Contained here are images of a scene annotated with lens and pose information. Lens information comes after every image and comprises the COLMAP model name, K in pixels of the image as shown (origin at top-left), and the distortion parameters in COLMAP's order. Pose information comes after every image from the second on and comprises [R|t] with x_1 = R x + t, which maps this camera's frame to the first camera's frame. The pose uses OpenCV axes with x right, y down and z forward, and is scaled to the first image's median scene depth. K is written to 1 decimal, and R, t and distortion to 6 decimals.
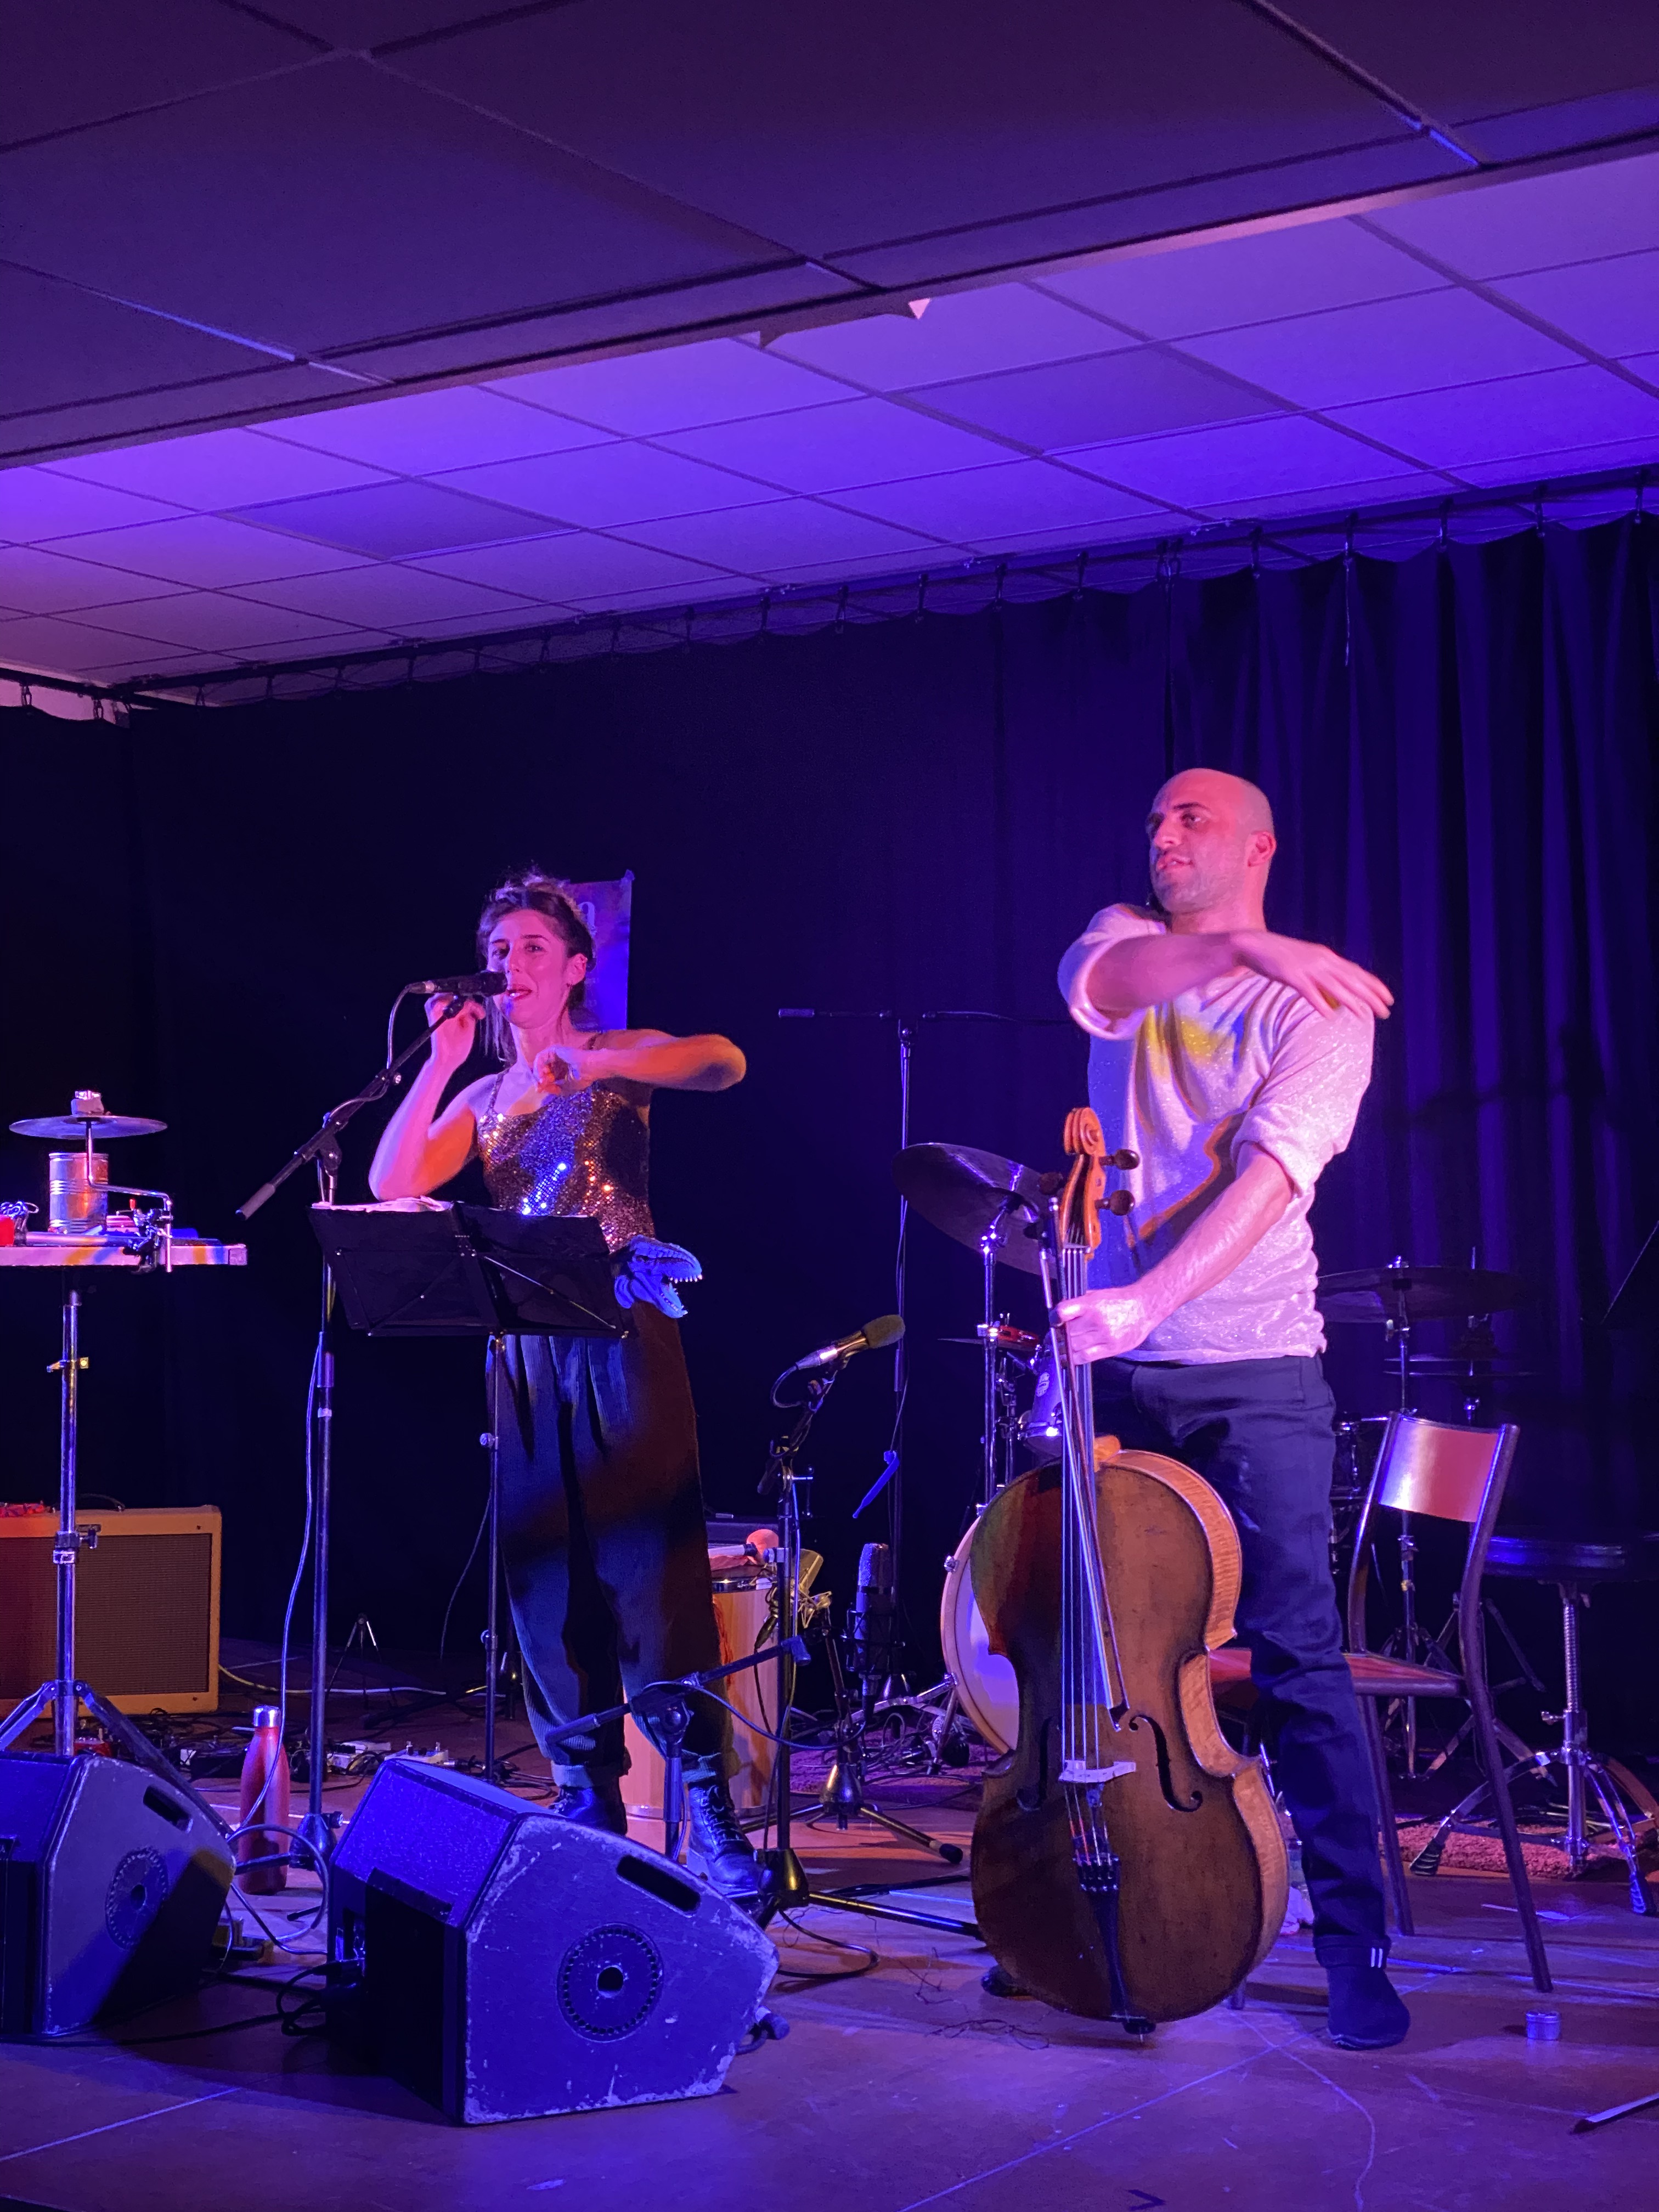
lens RADIAL K [[3253.9, 0, 844.2], [0, 3253.9, 1112.3], [0, 0, 1]] dist [0.119583, 0.000000]
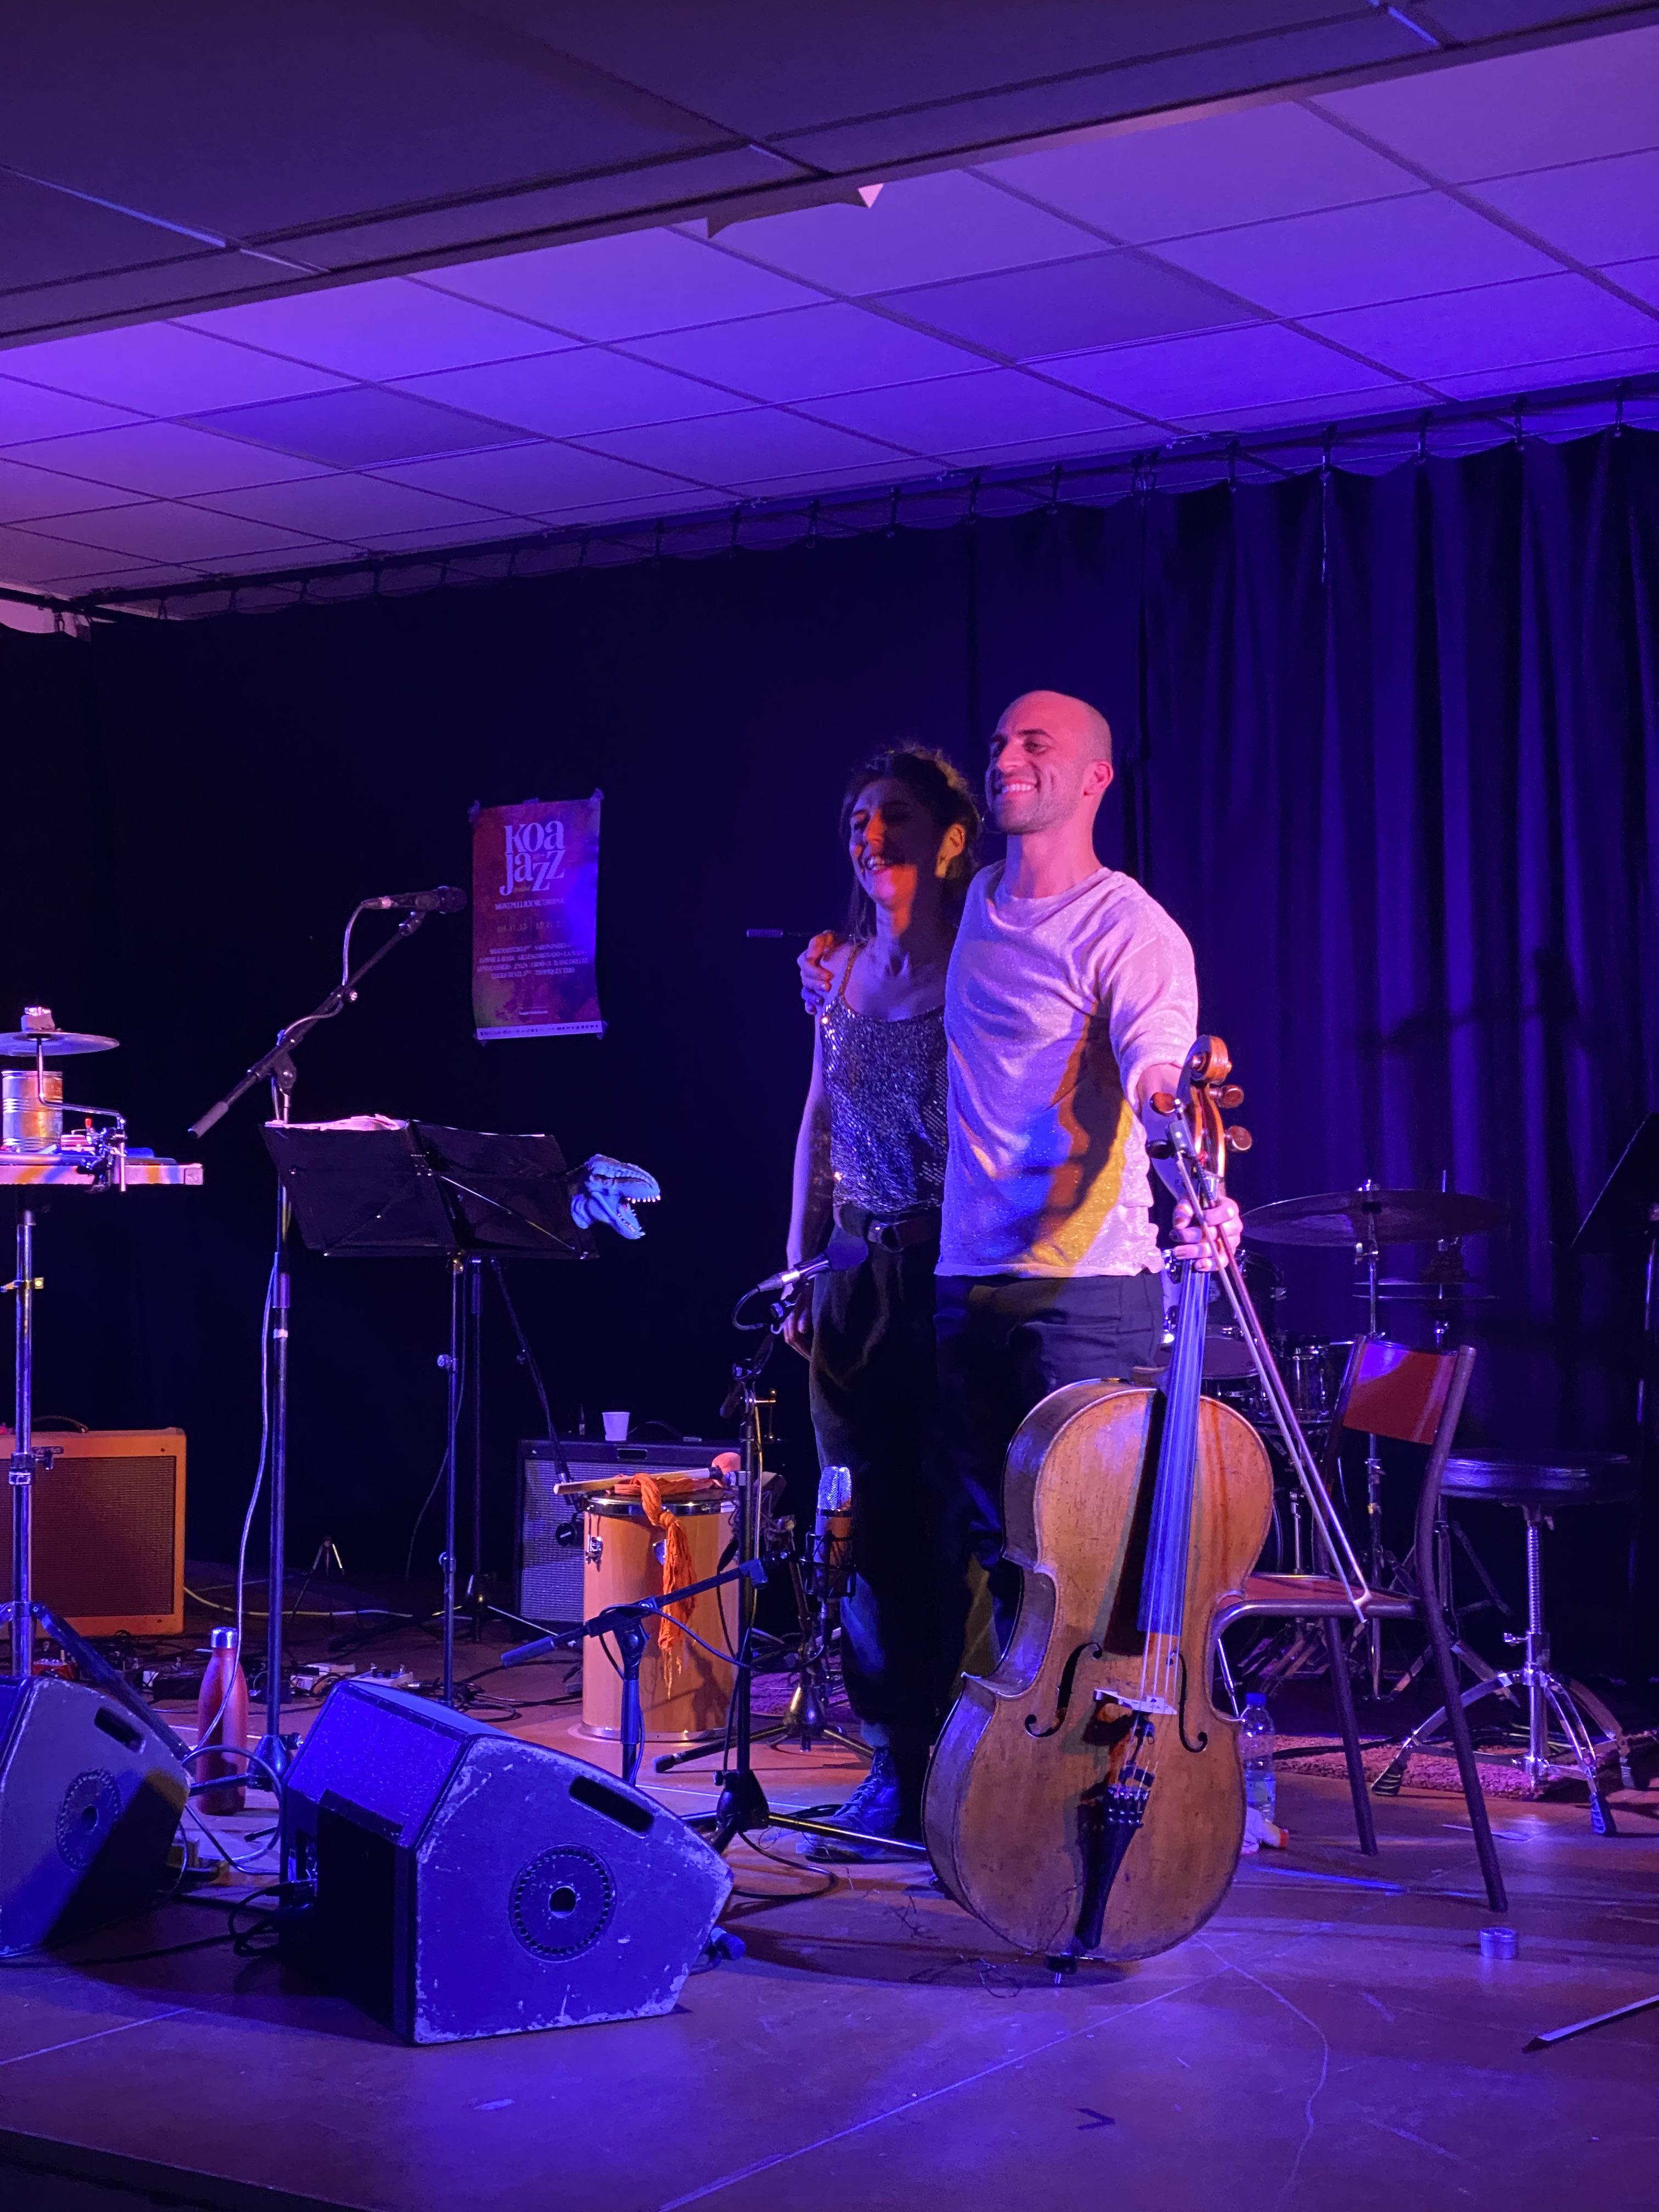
lens RADIAL K [[3253.9, 0, 862.5], [0, 3253.9, 1148.3], [0, 0, 1]] dist [0.119583, 0.000000]
pose [[0.999944, 0.002360, 0.010328, 0.006339], [-0.002704, 0.999441, 0.033336, 0.002228], [-0.010243, -0.033362, 0.999391, 0.010327]]
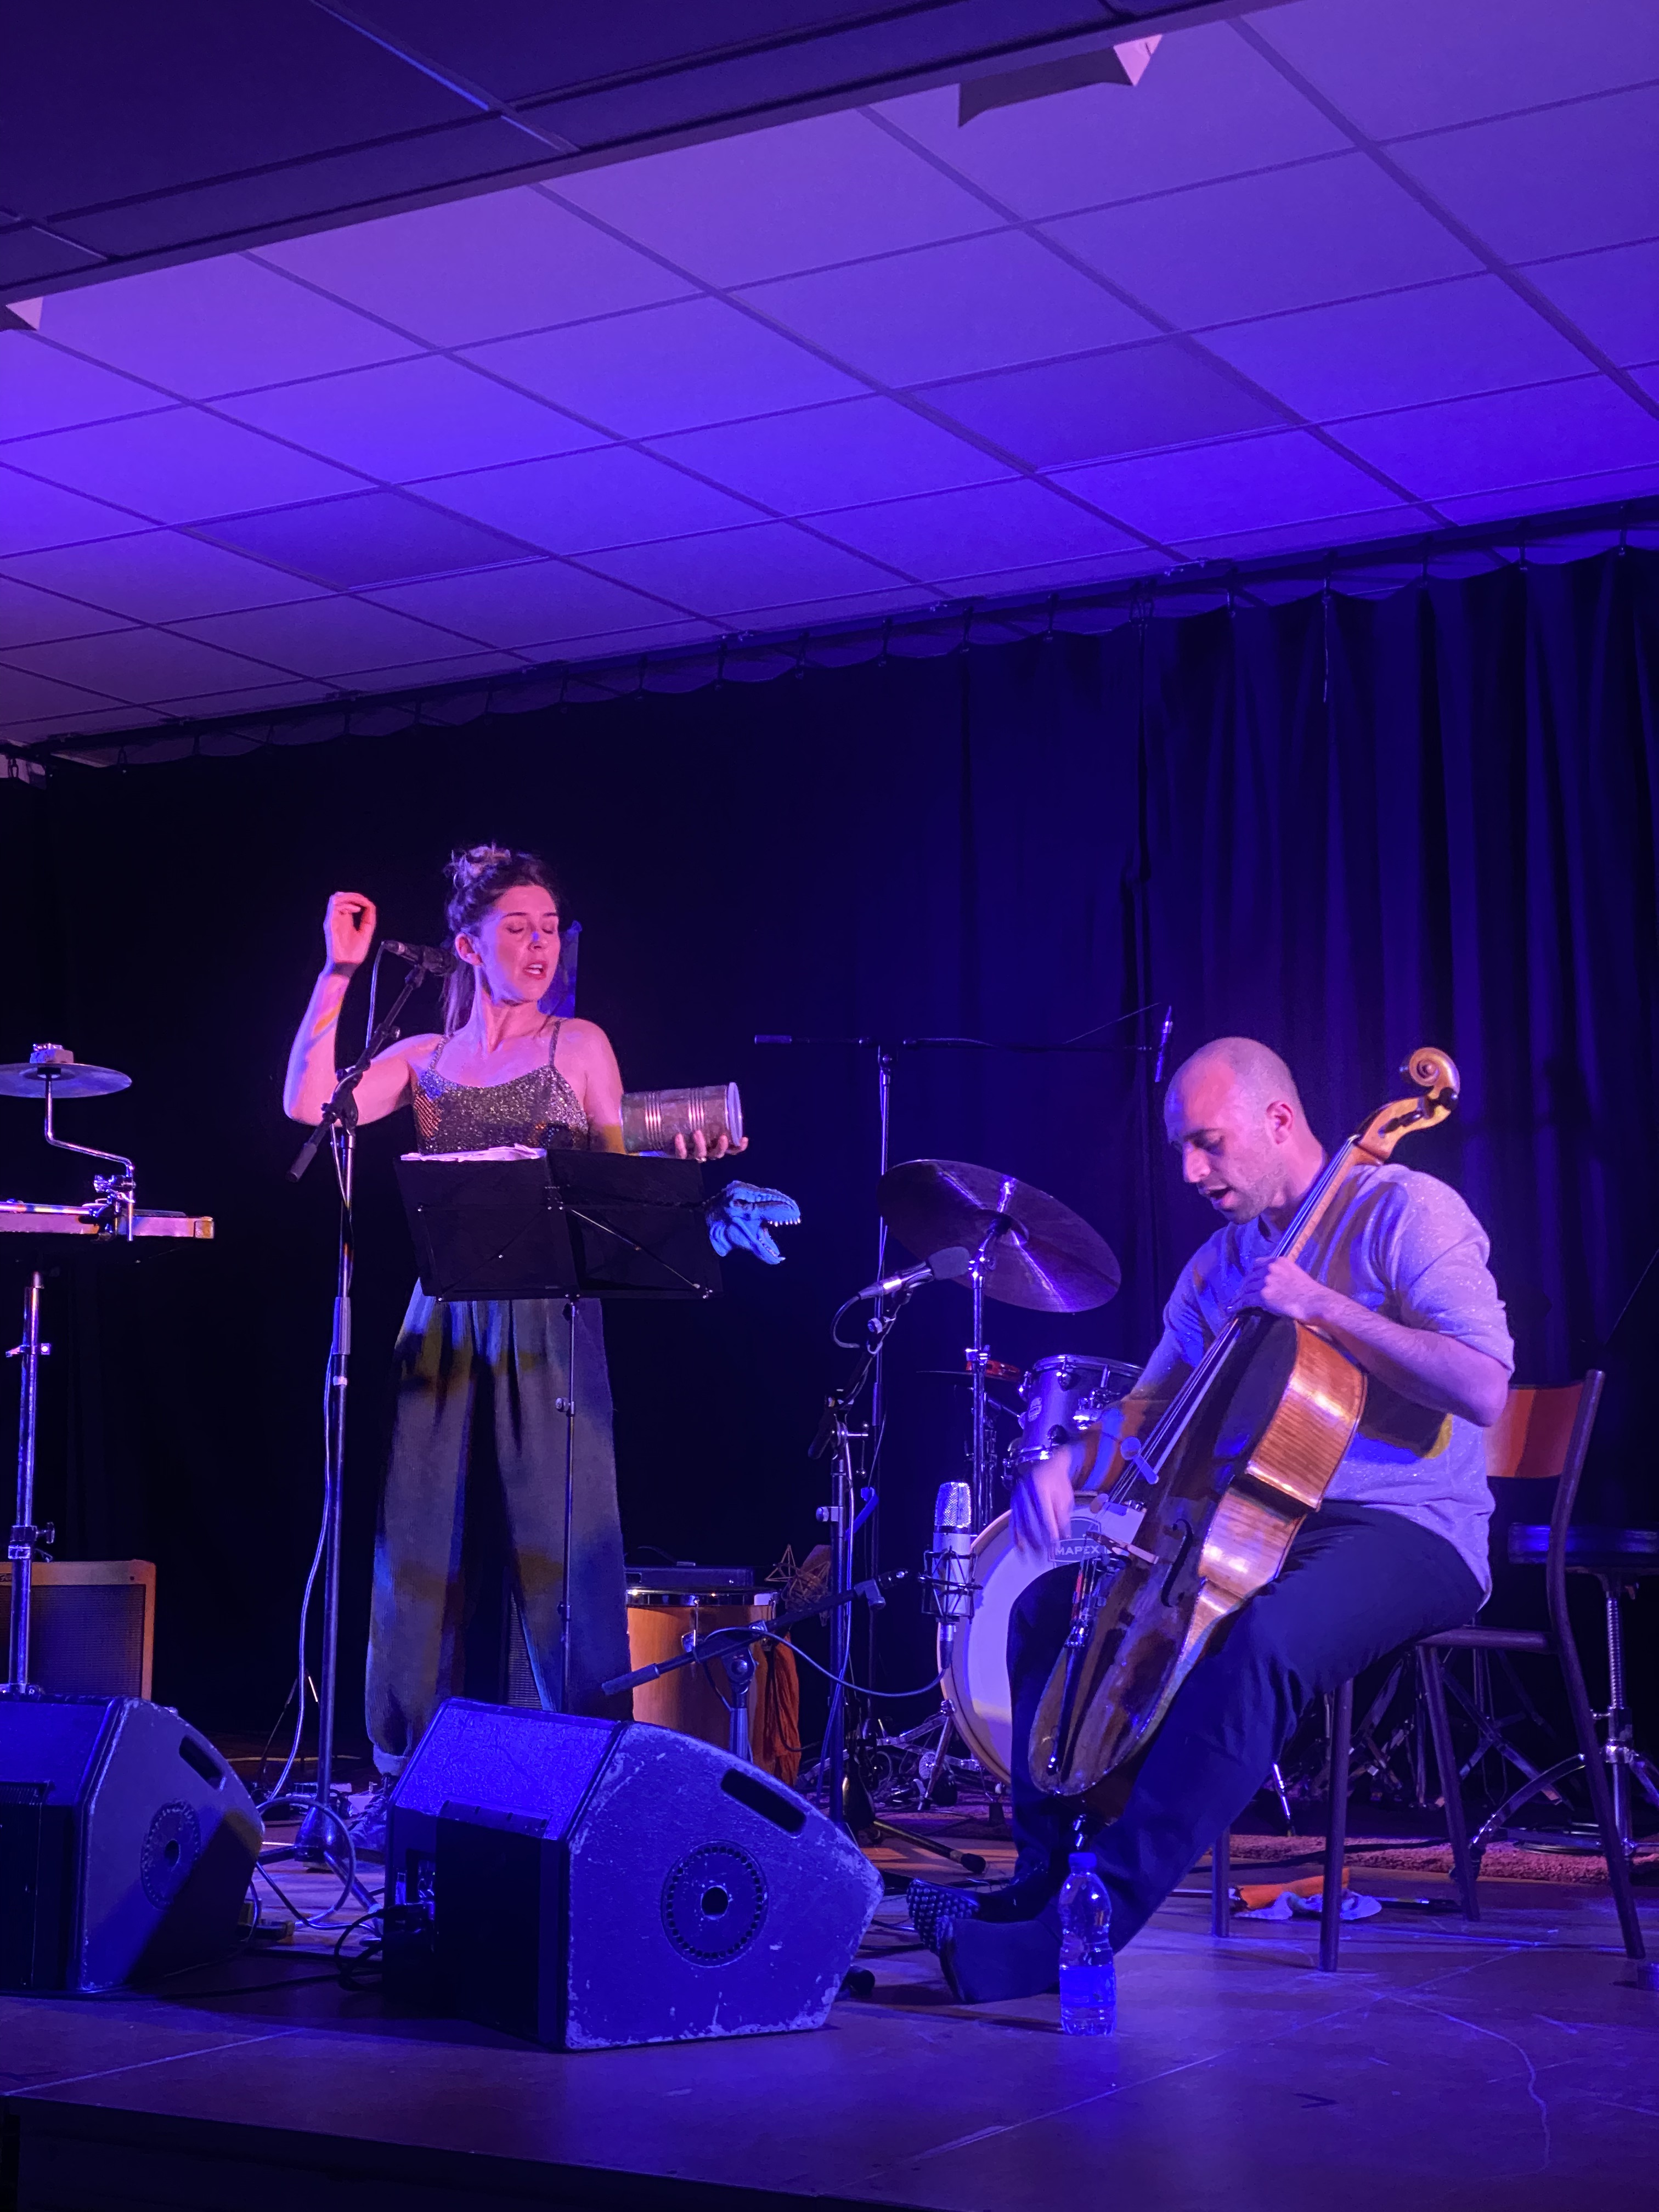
lens RADIAL K [[3253.9, 0, 843.5], [0, 3253.9, 1113.4], [0, 0, 1]] dist [0.119583, 0.000000]
pose [[0.997949, 0.012041, 0.062869, -0.068939], [-0.007745, 0.997647, -0.068127, 0.073312], [-0.063541, 0.067500, 0.995694, 0.032252]]
